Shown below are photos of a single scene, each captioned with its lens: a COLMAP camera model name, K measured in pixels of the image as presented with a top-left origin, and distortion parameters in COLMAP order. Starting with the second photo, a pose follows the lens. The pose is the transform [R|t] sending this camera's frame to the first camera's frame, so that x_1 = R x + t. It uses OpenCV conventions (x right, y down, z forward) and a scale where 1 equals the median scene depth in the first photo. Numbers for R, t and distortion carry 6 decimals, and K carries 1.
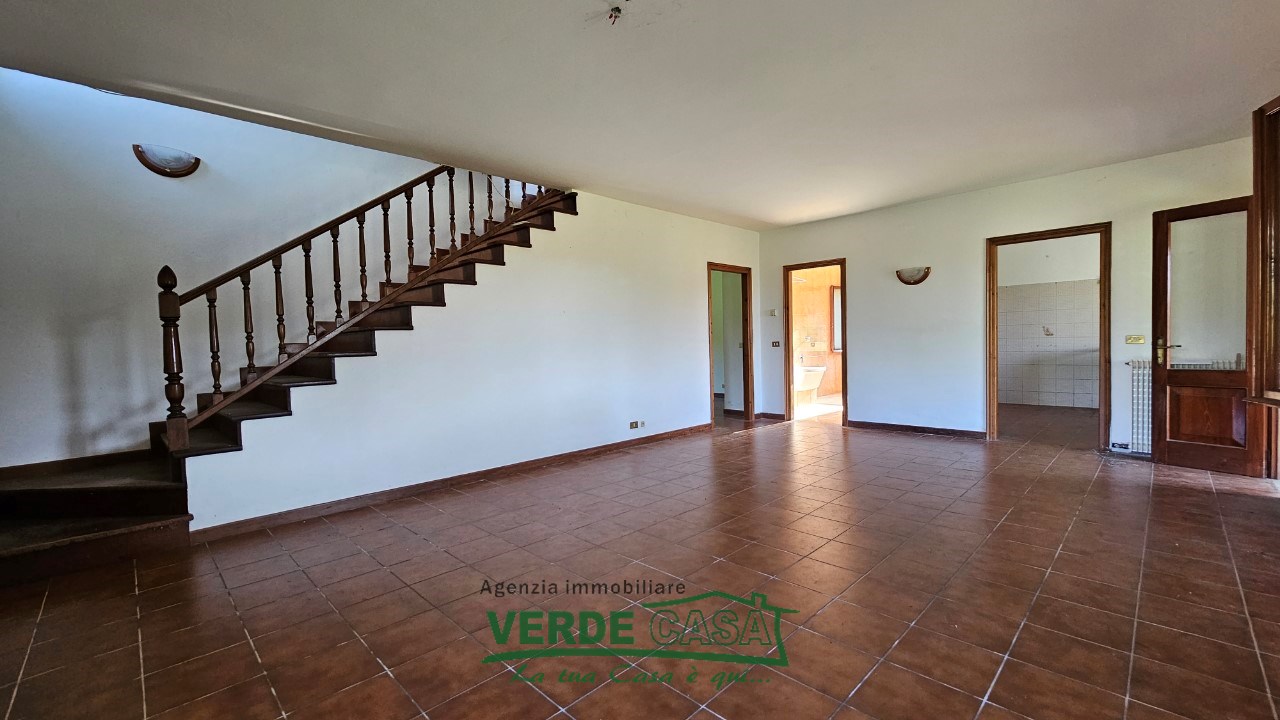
lens RADIAL K [[525.8, 0, 636.7], [0, 525.8, 362.8], [0, 0, 1]] dist [-0.003659, -0.000136]
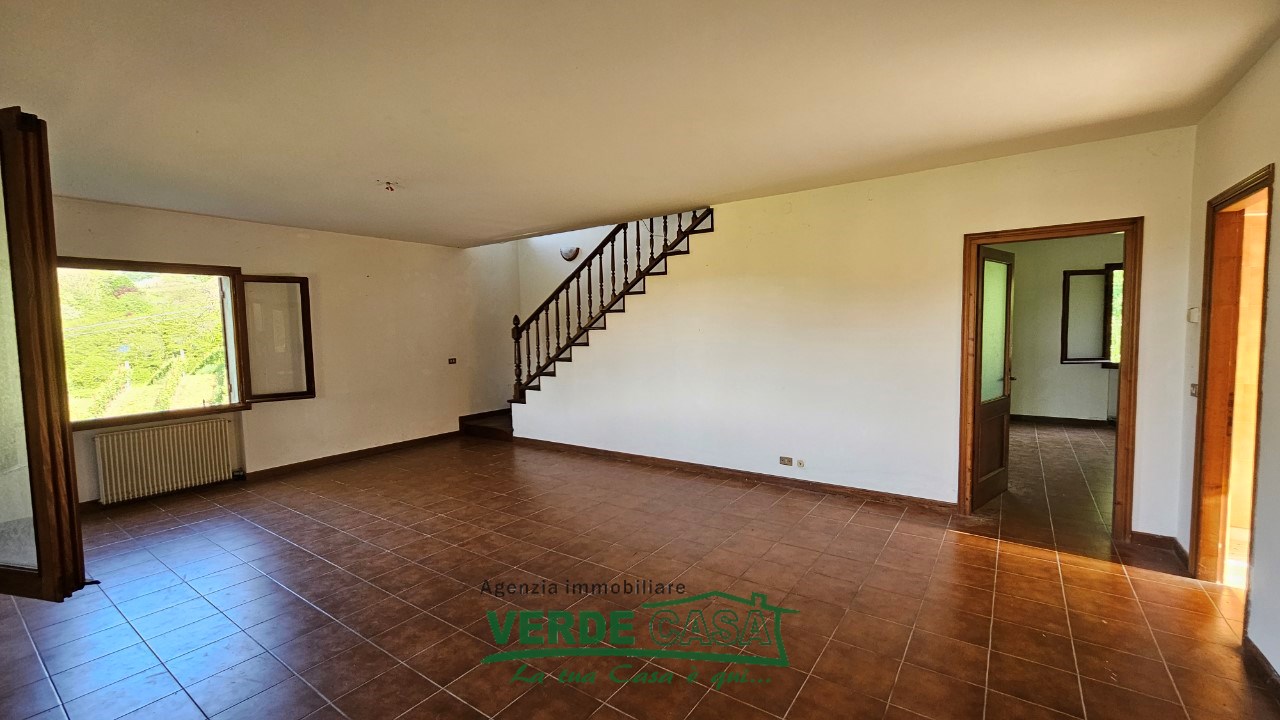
lens RADIAL K [[525.8, 0, 637.4], [0, 525.8, 356.9], [0, 0, 1]] dist [-0.003659, -0.000136]
pose [[0.174456, 0.081120, -0.981318, 1.021212], [-0.020892, 0.996681, 0.078675, -0.145022], [0.984443, 0.006776, 0.175572, 0.826206]]
